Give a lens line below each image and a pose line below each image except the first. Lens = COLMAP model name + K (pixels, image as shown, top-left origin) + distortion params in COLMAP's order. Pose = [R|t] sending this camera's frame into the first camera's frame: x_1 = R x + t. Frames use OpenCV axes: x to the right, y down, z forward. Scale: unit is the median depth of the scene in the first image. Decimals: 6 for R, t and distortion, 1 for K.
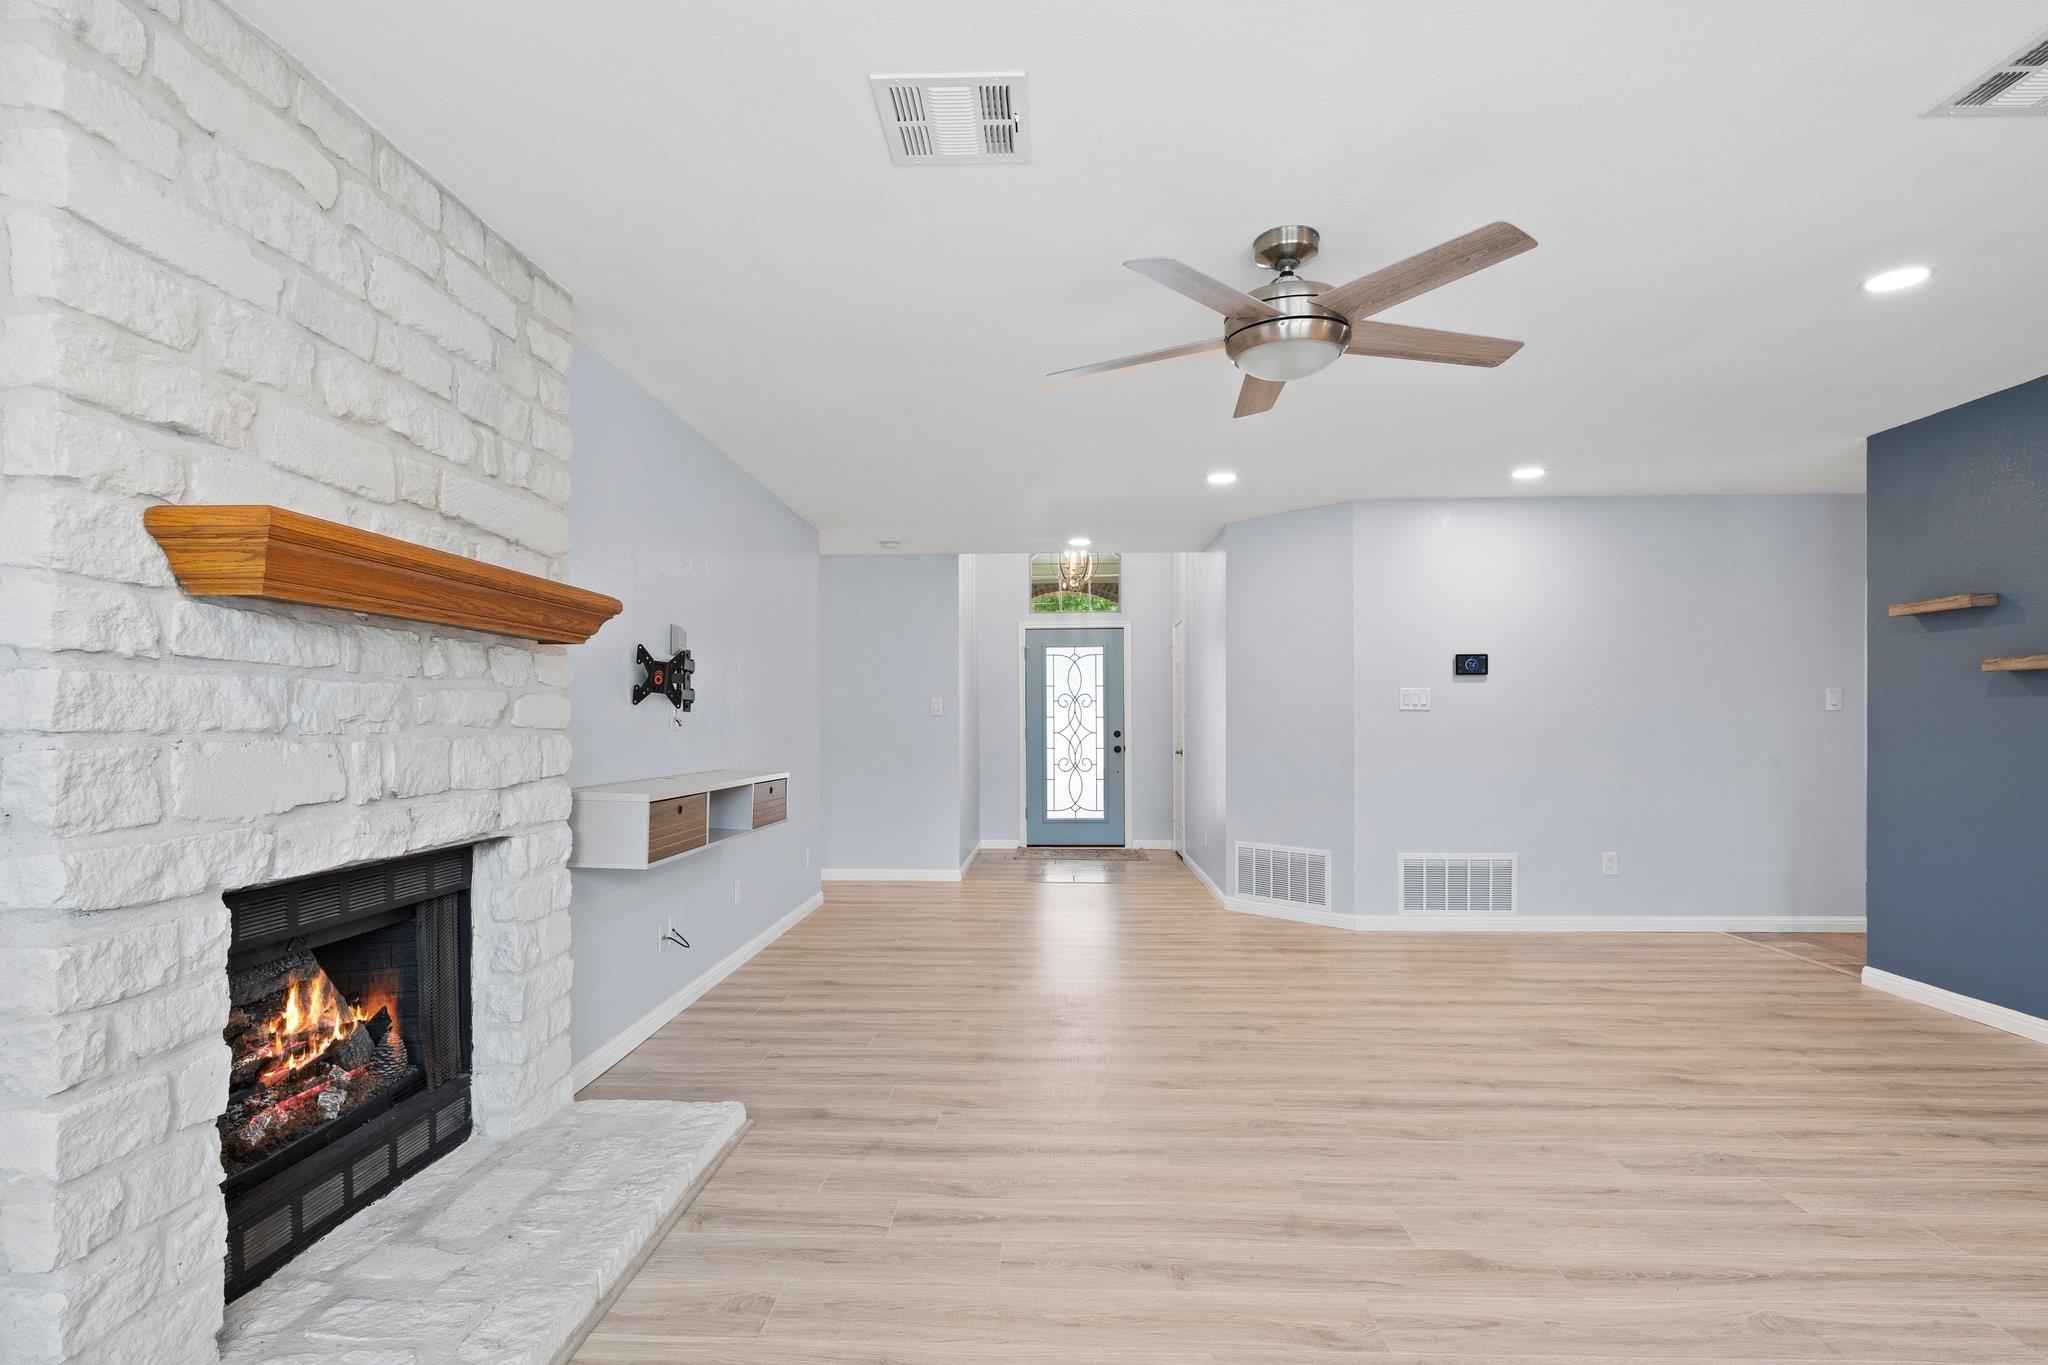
lens RADIAL K [[1000.4, 0, 1020.7], [0, 1000.4, 725.4], [0, 0, 1]] dist [0.000131, -0.000795]
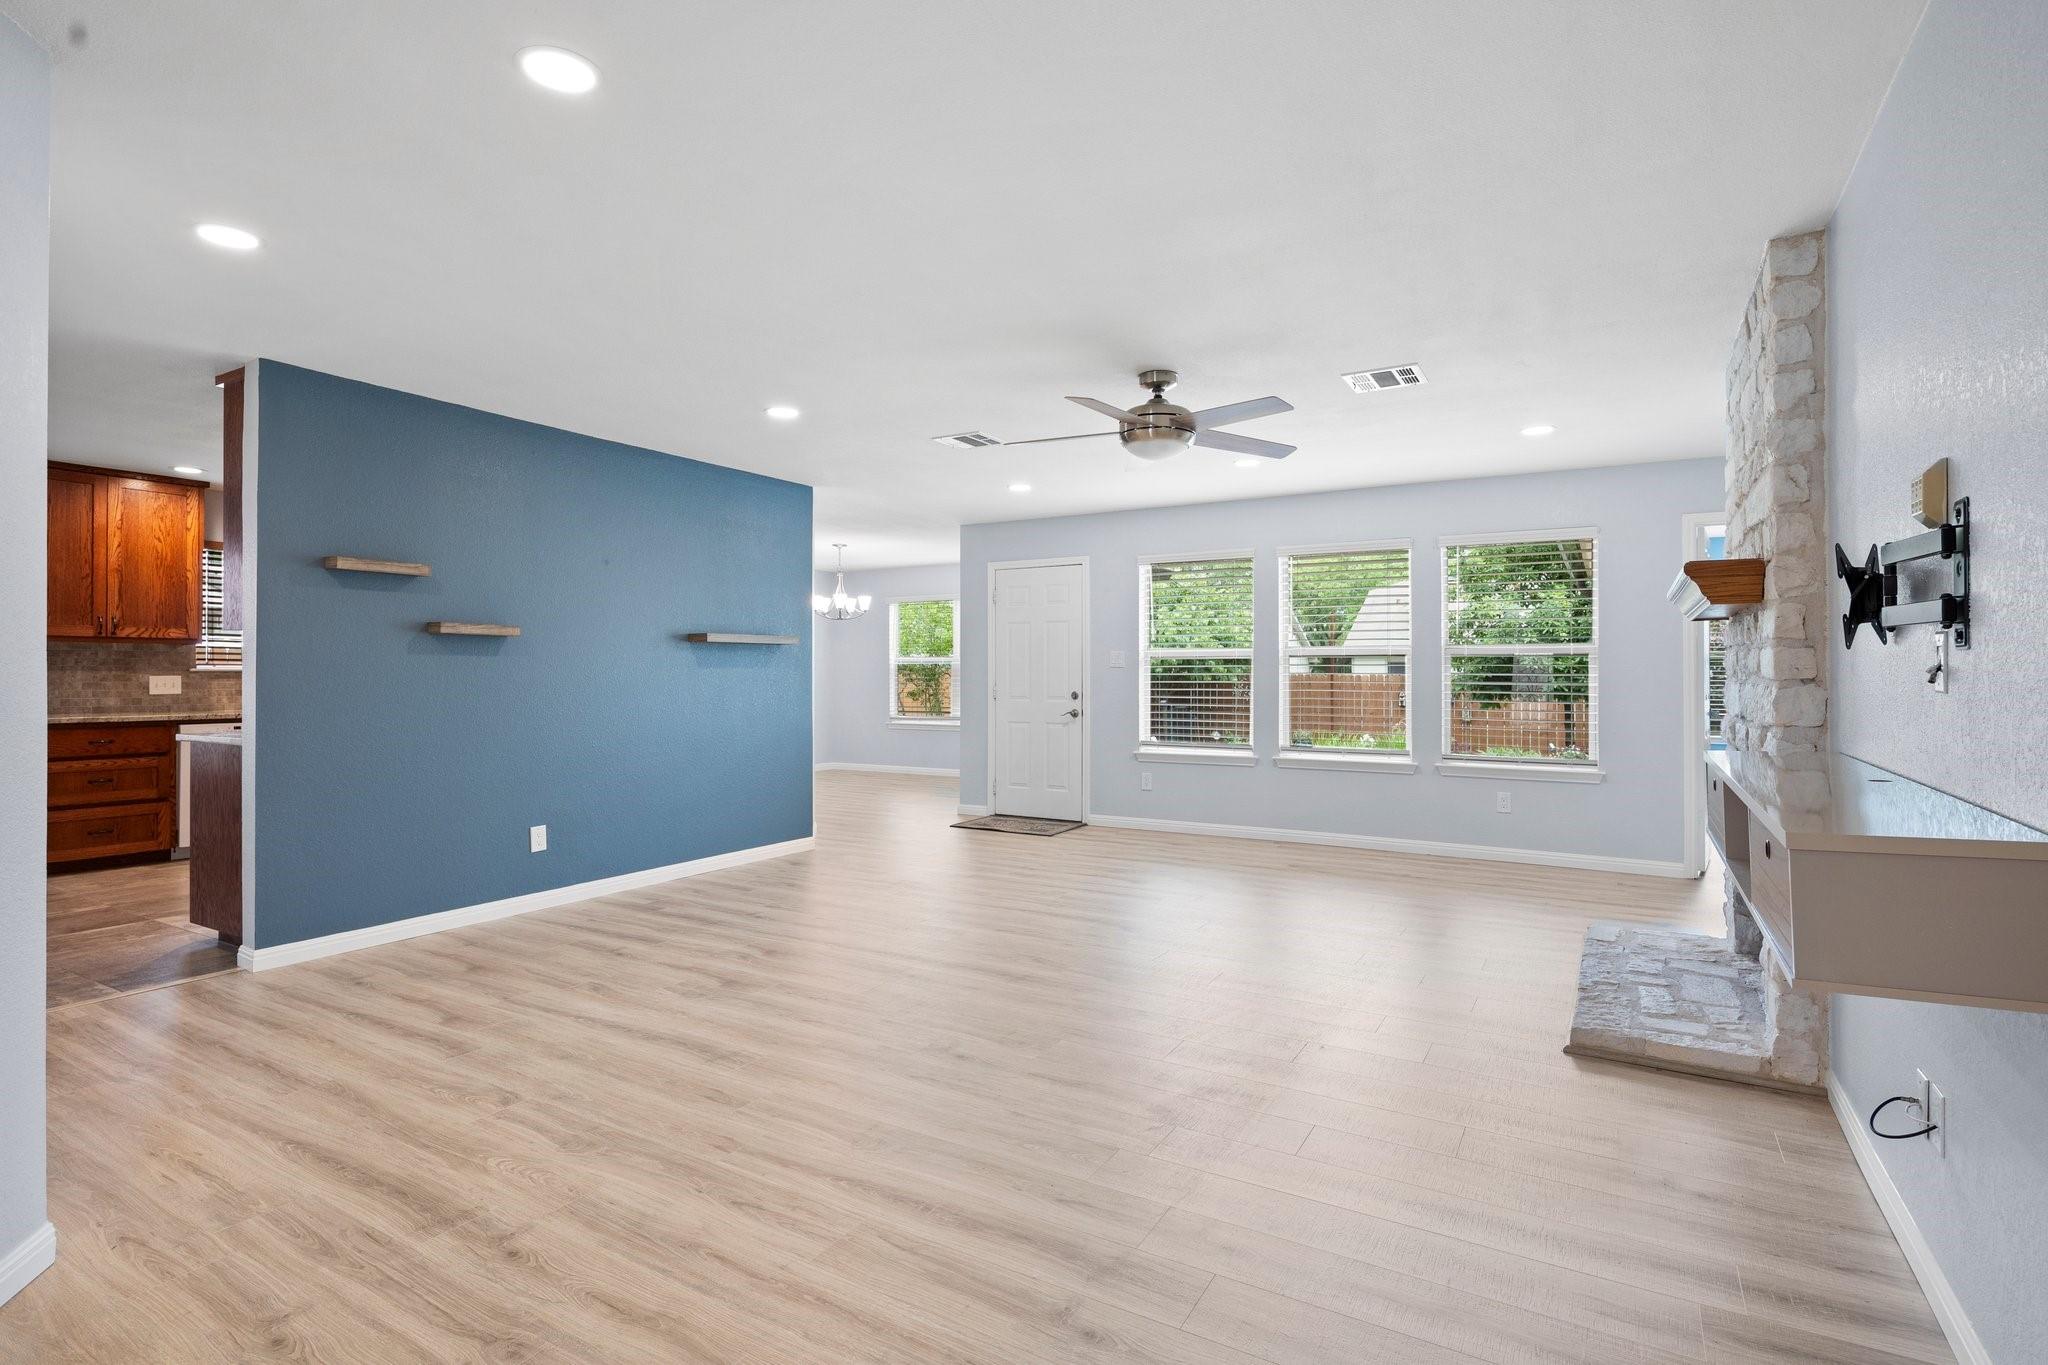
lens RADIAL K [[998.2, 0, 1023.6], [0, 998.2, 669.0], [0, 0, 1]] dist [-0.001669, -0.001196]
pose [[-0.880436, 0.002630, 0.474157, -0.244806], [0.002437, 0.999997, -0.001021, -0.008850], [-0.474159, 0.000257, -0.880439, 2.026649]]
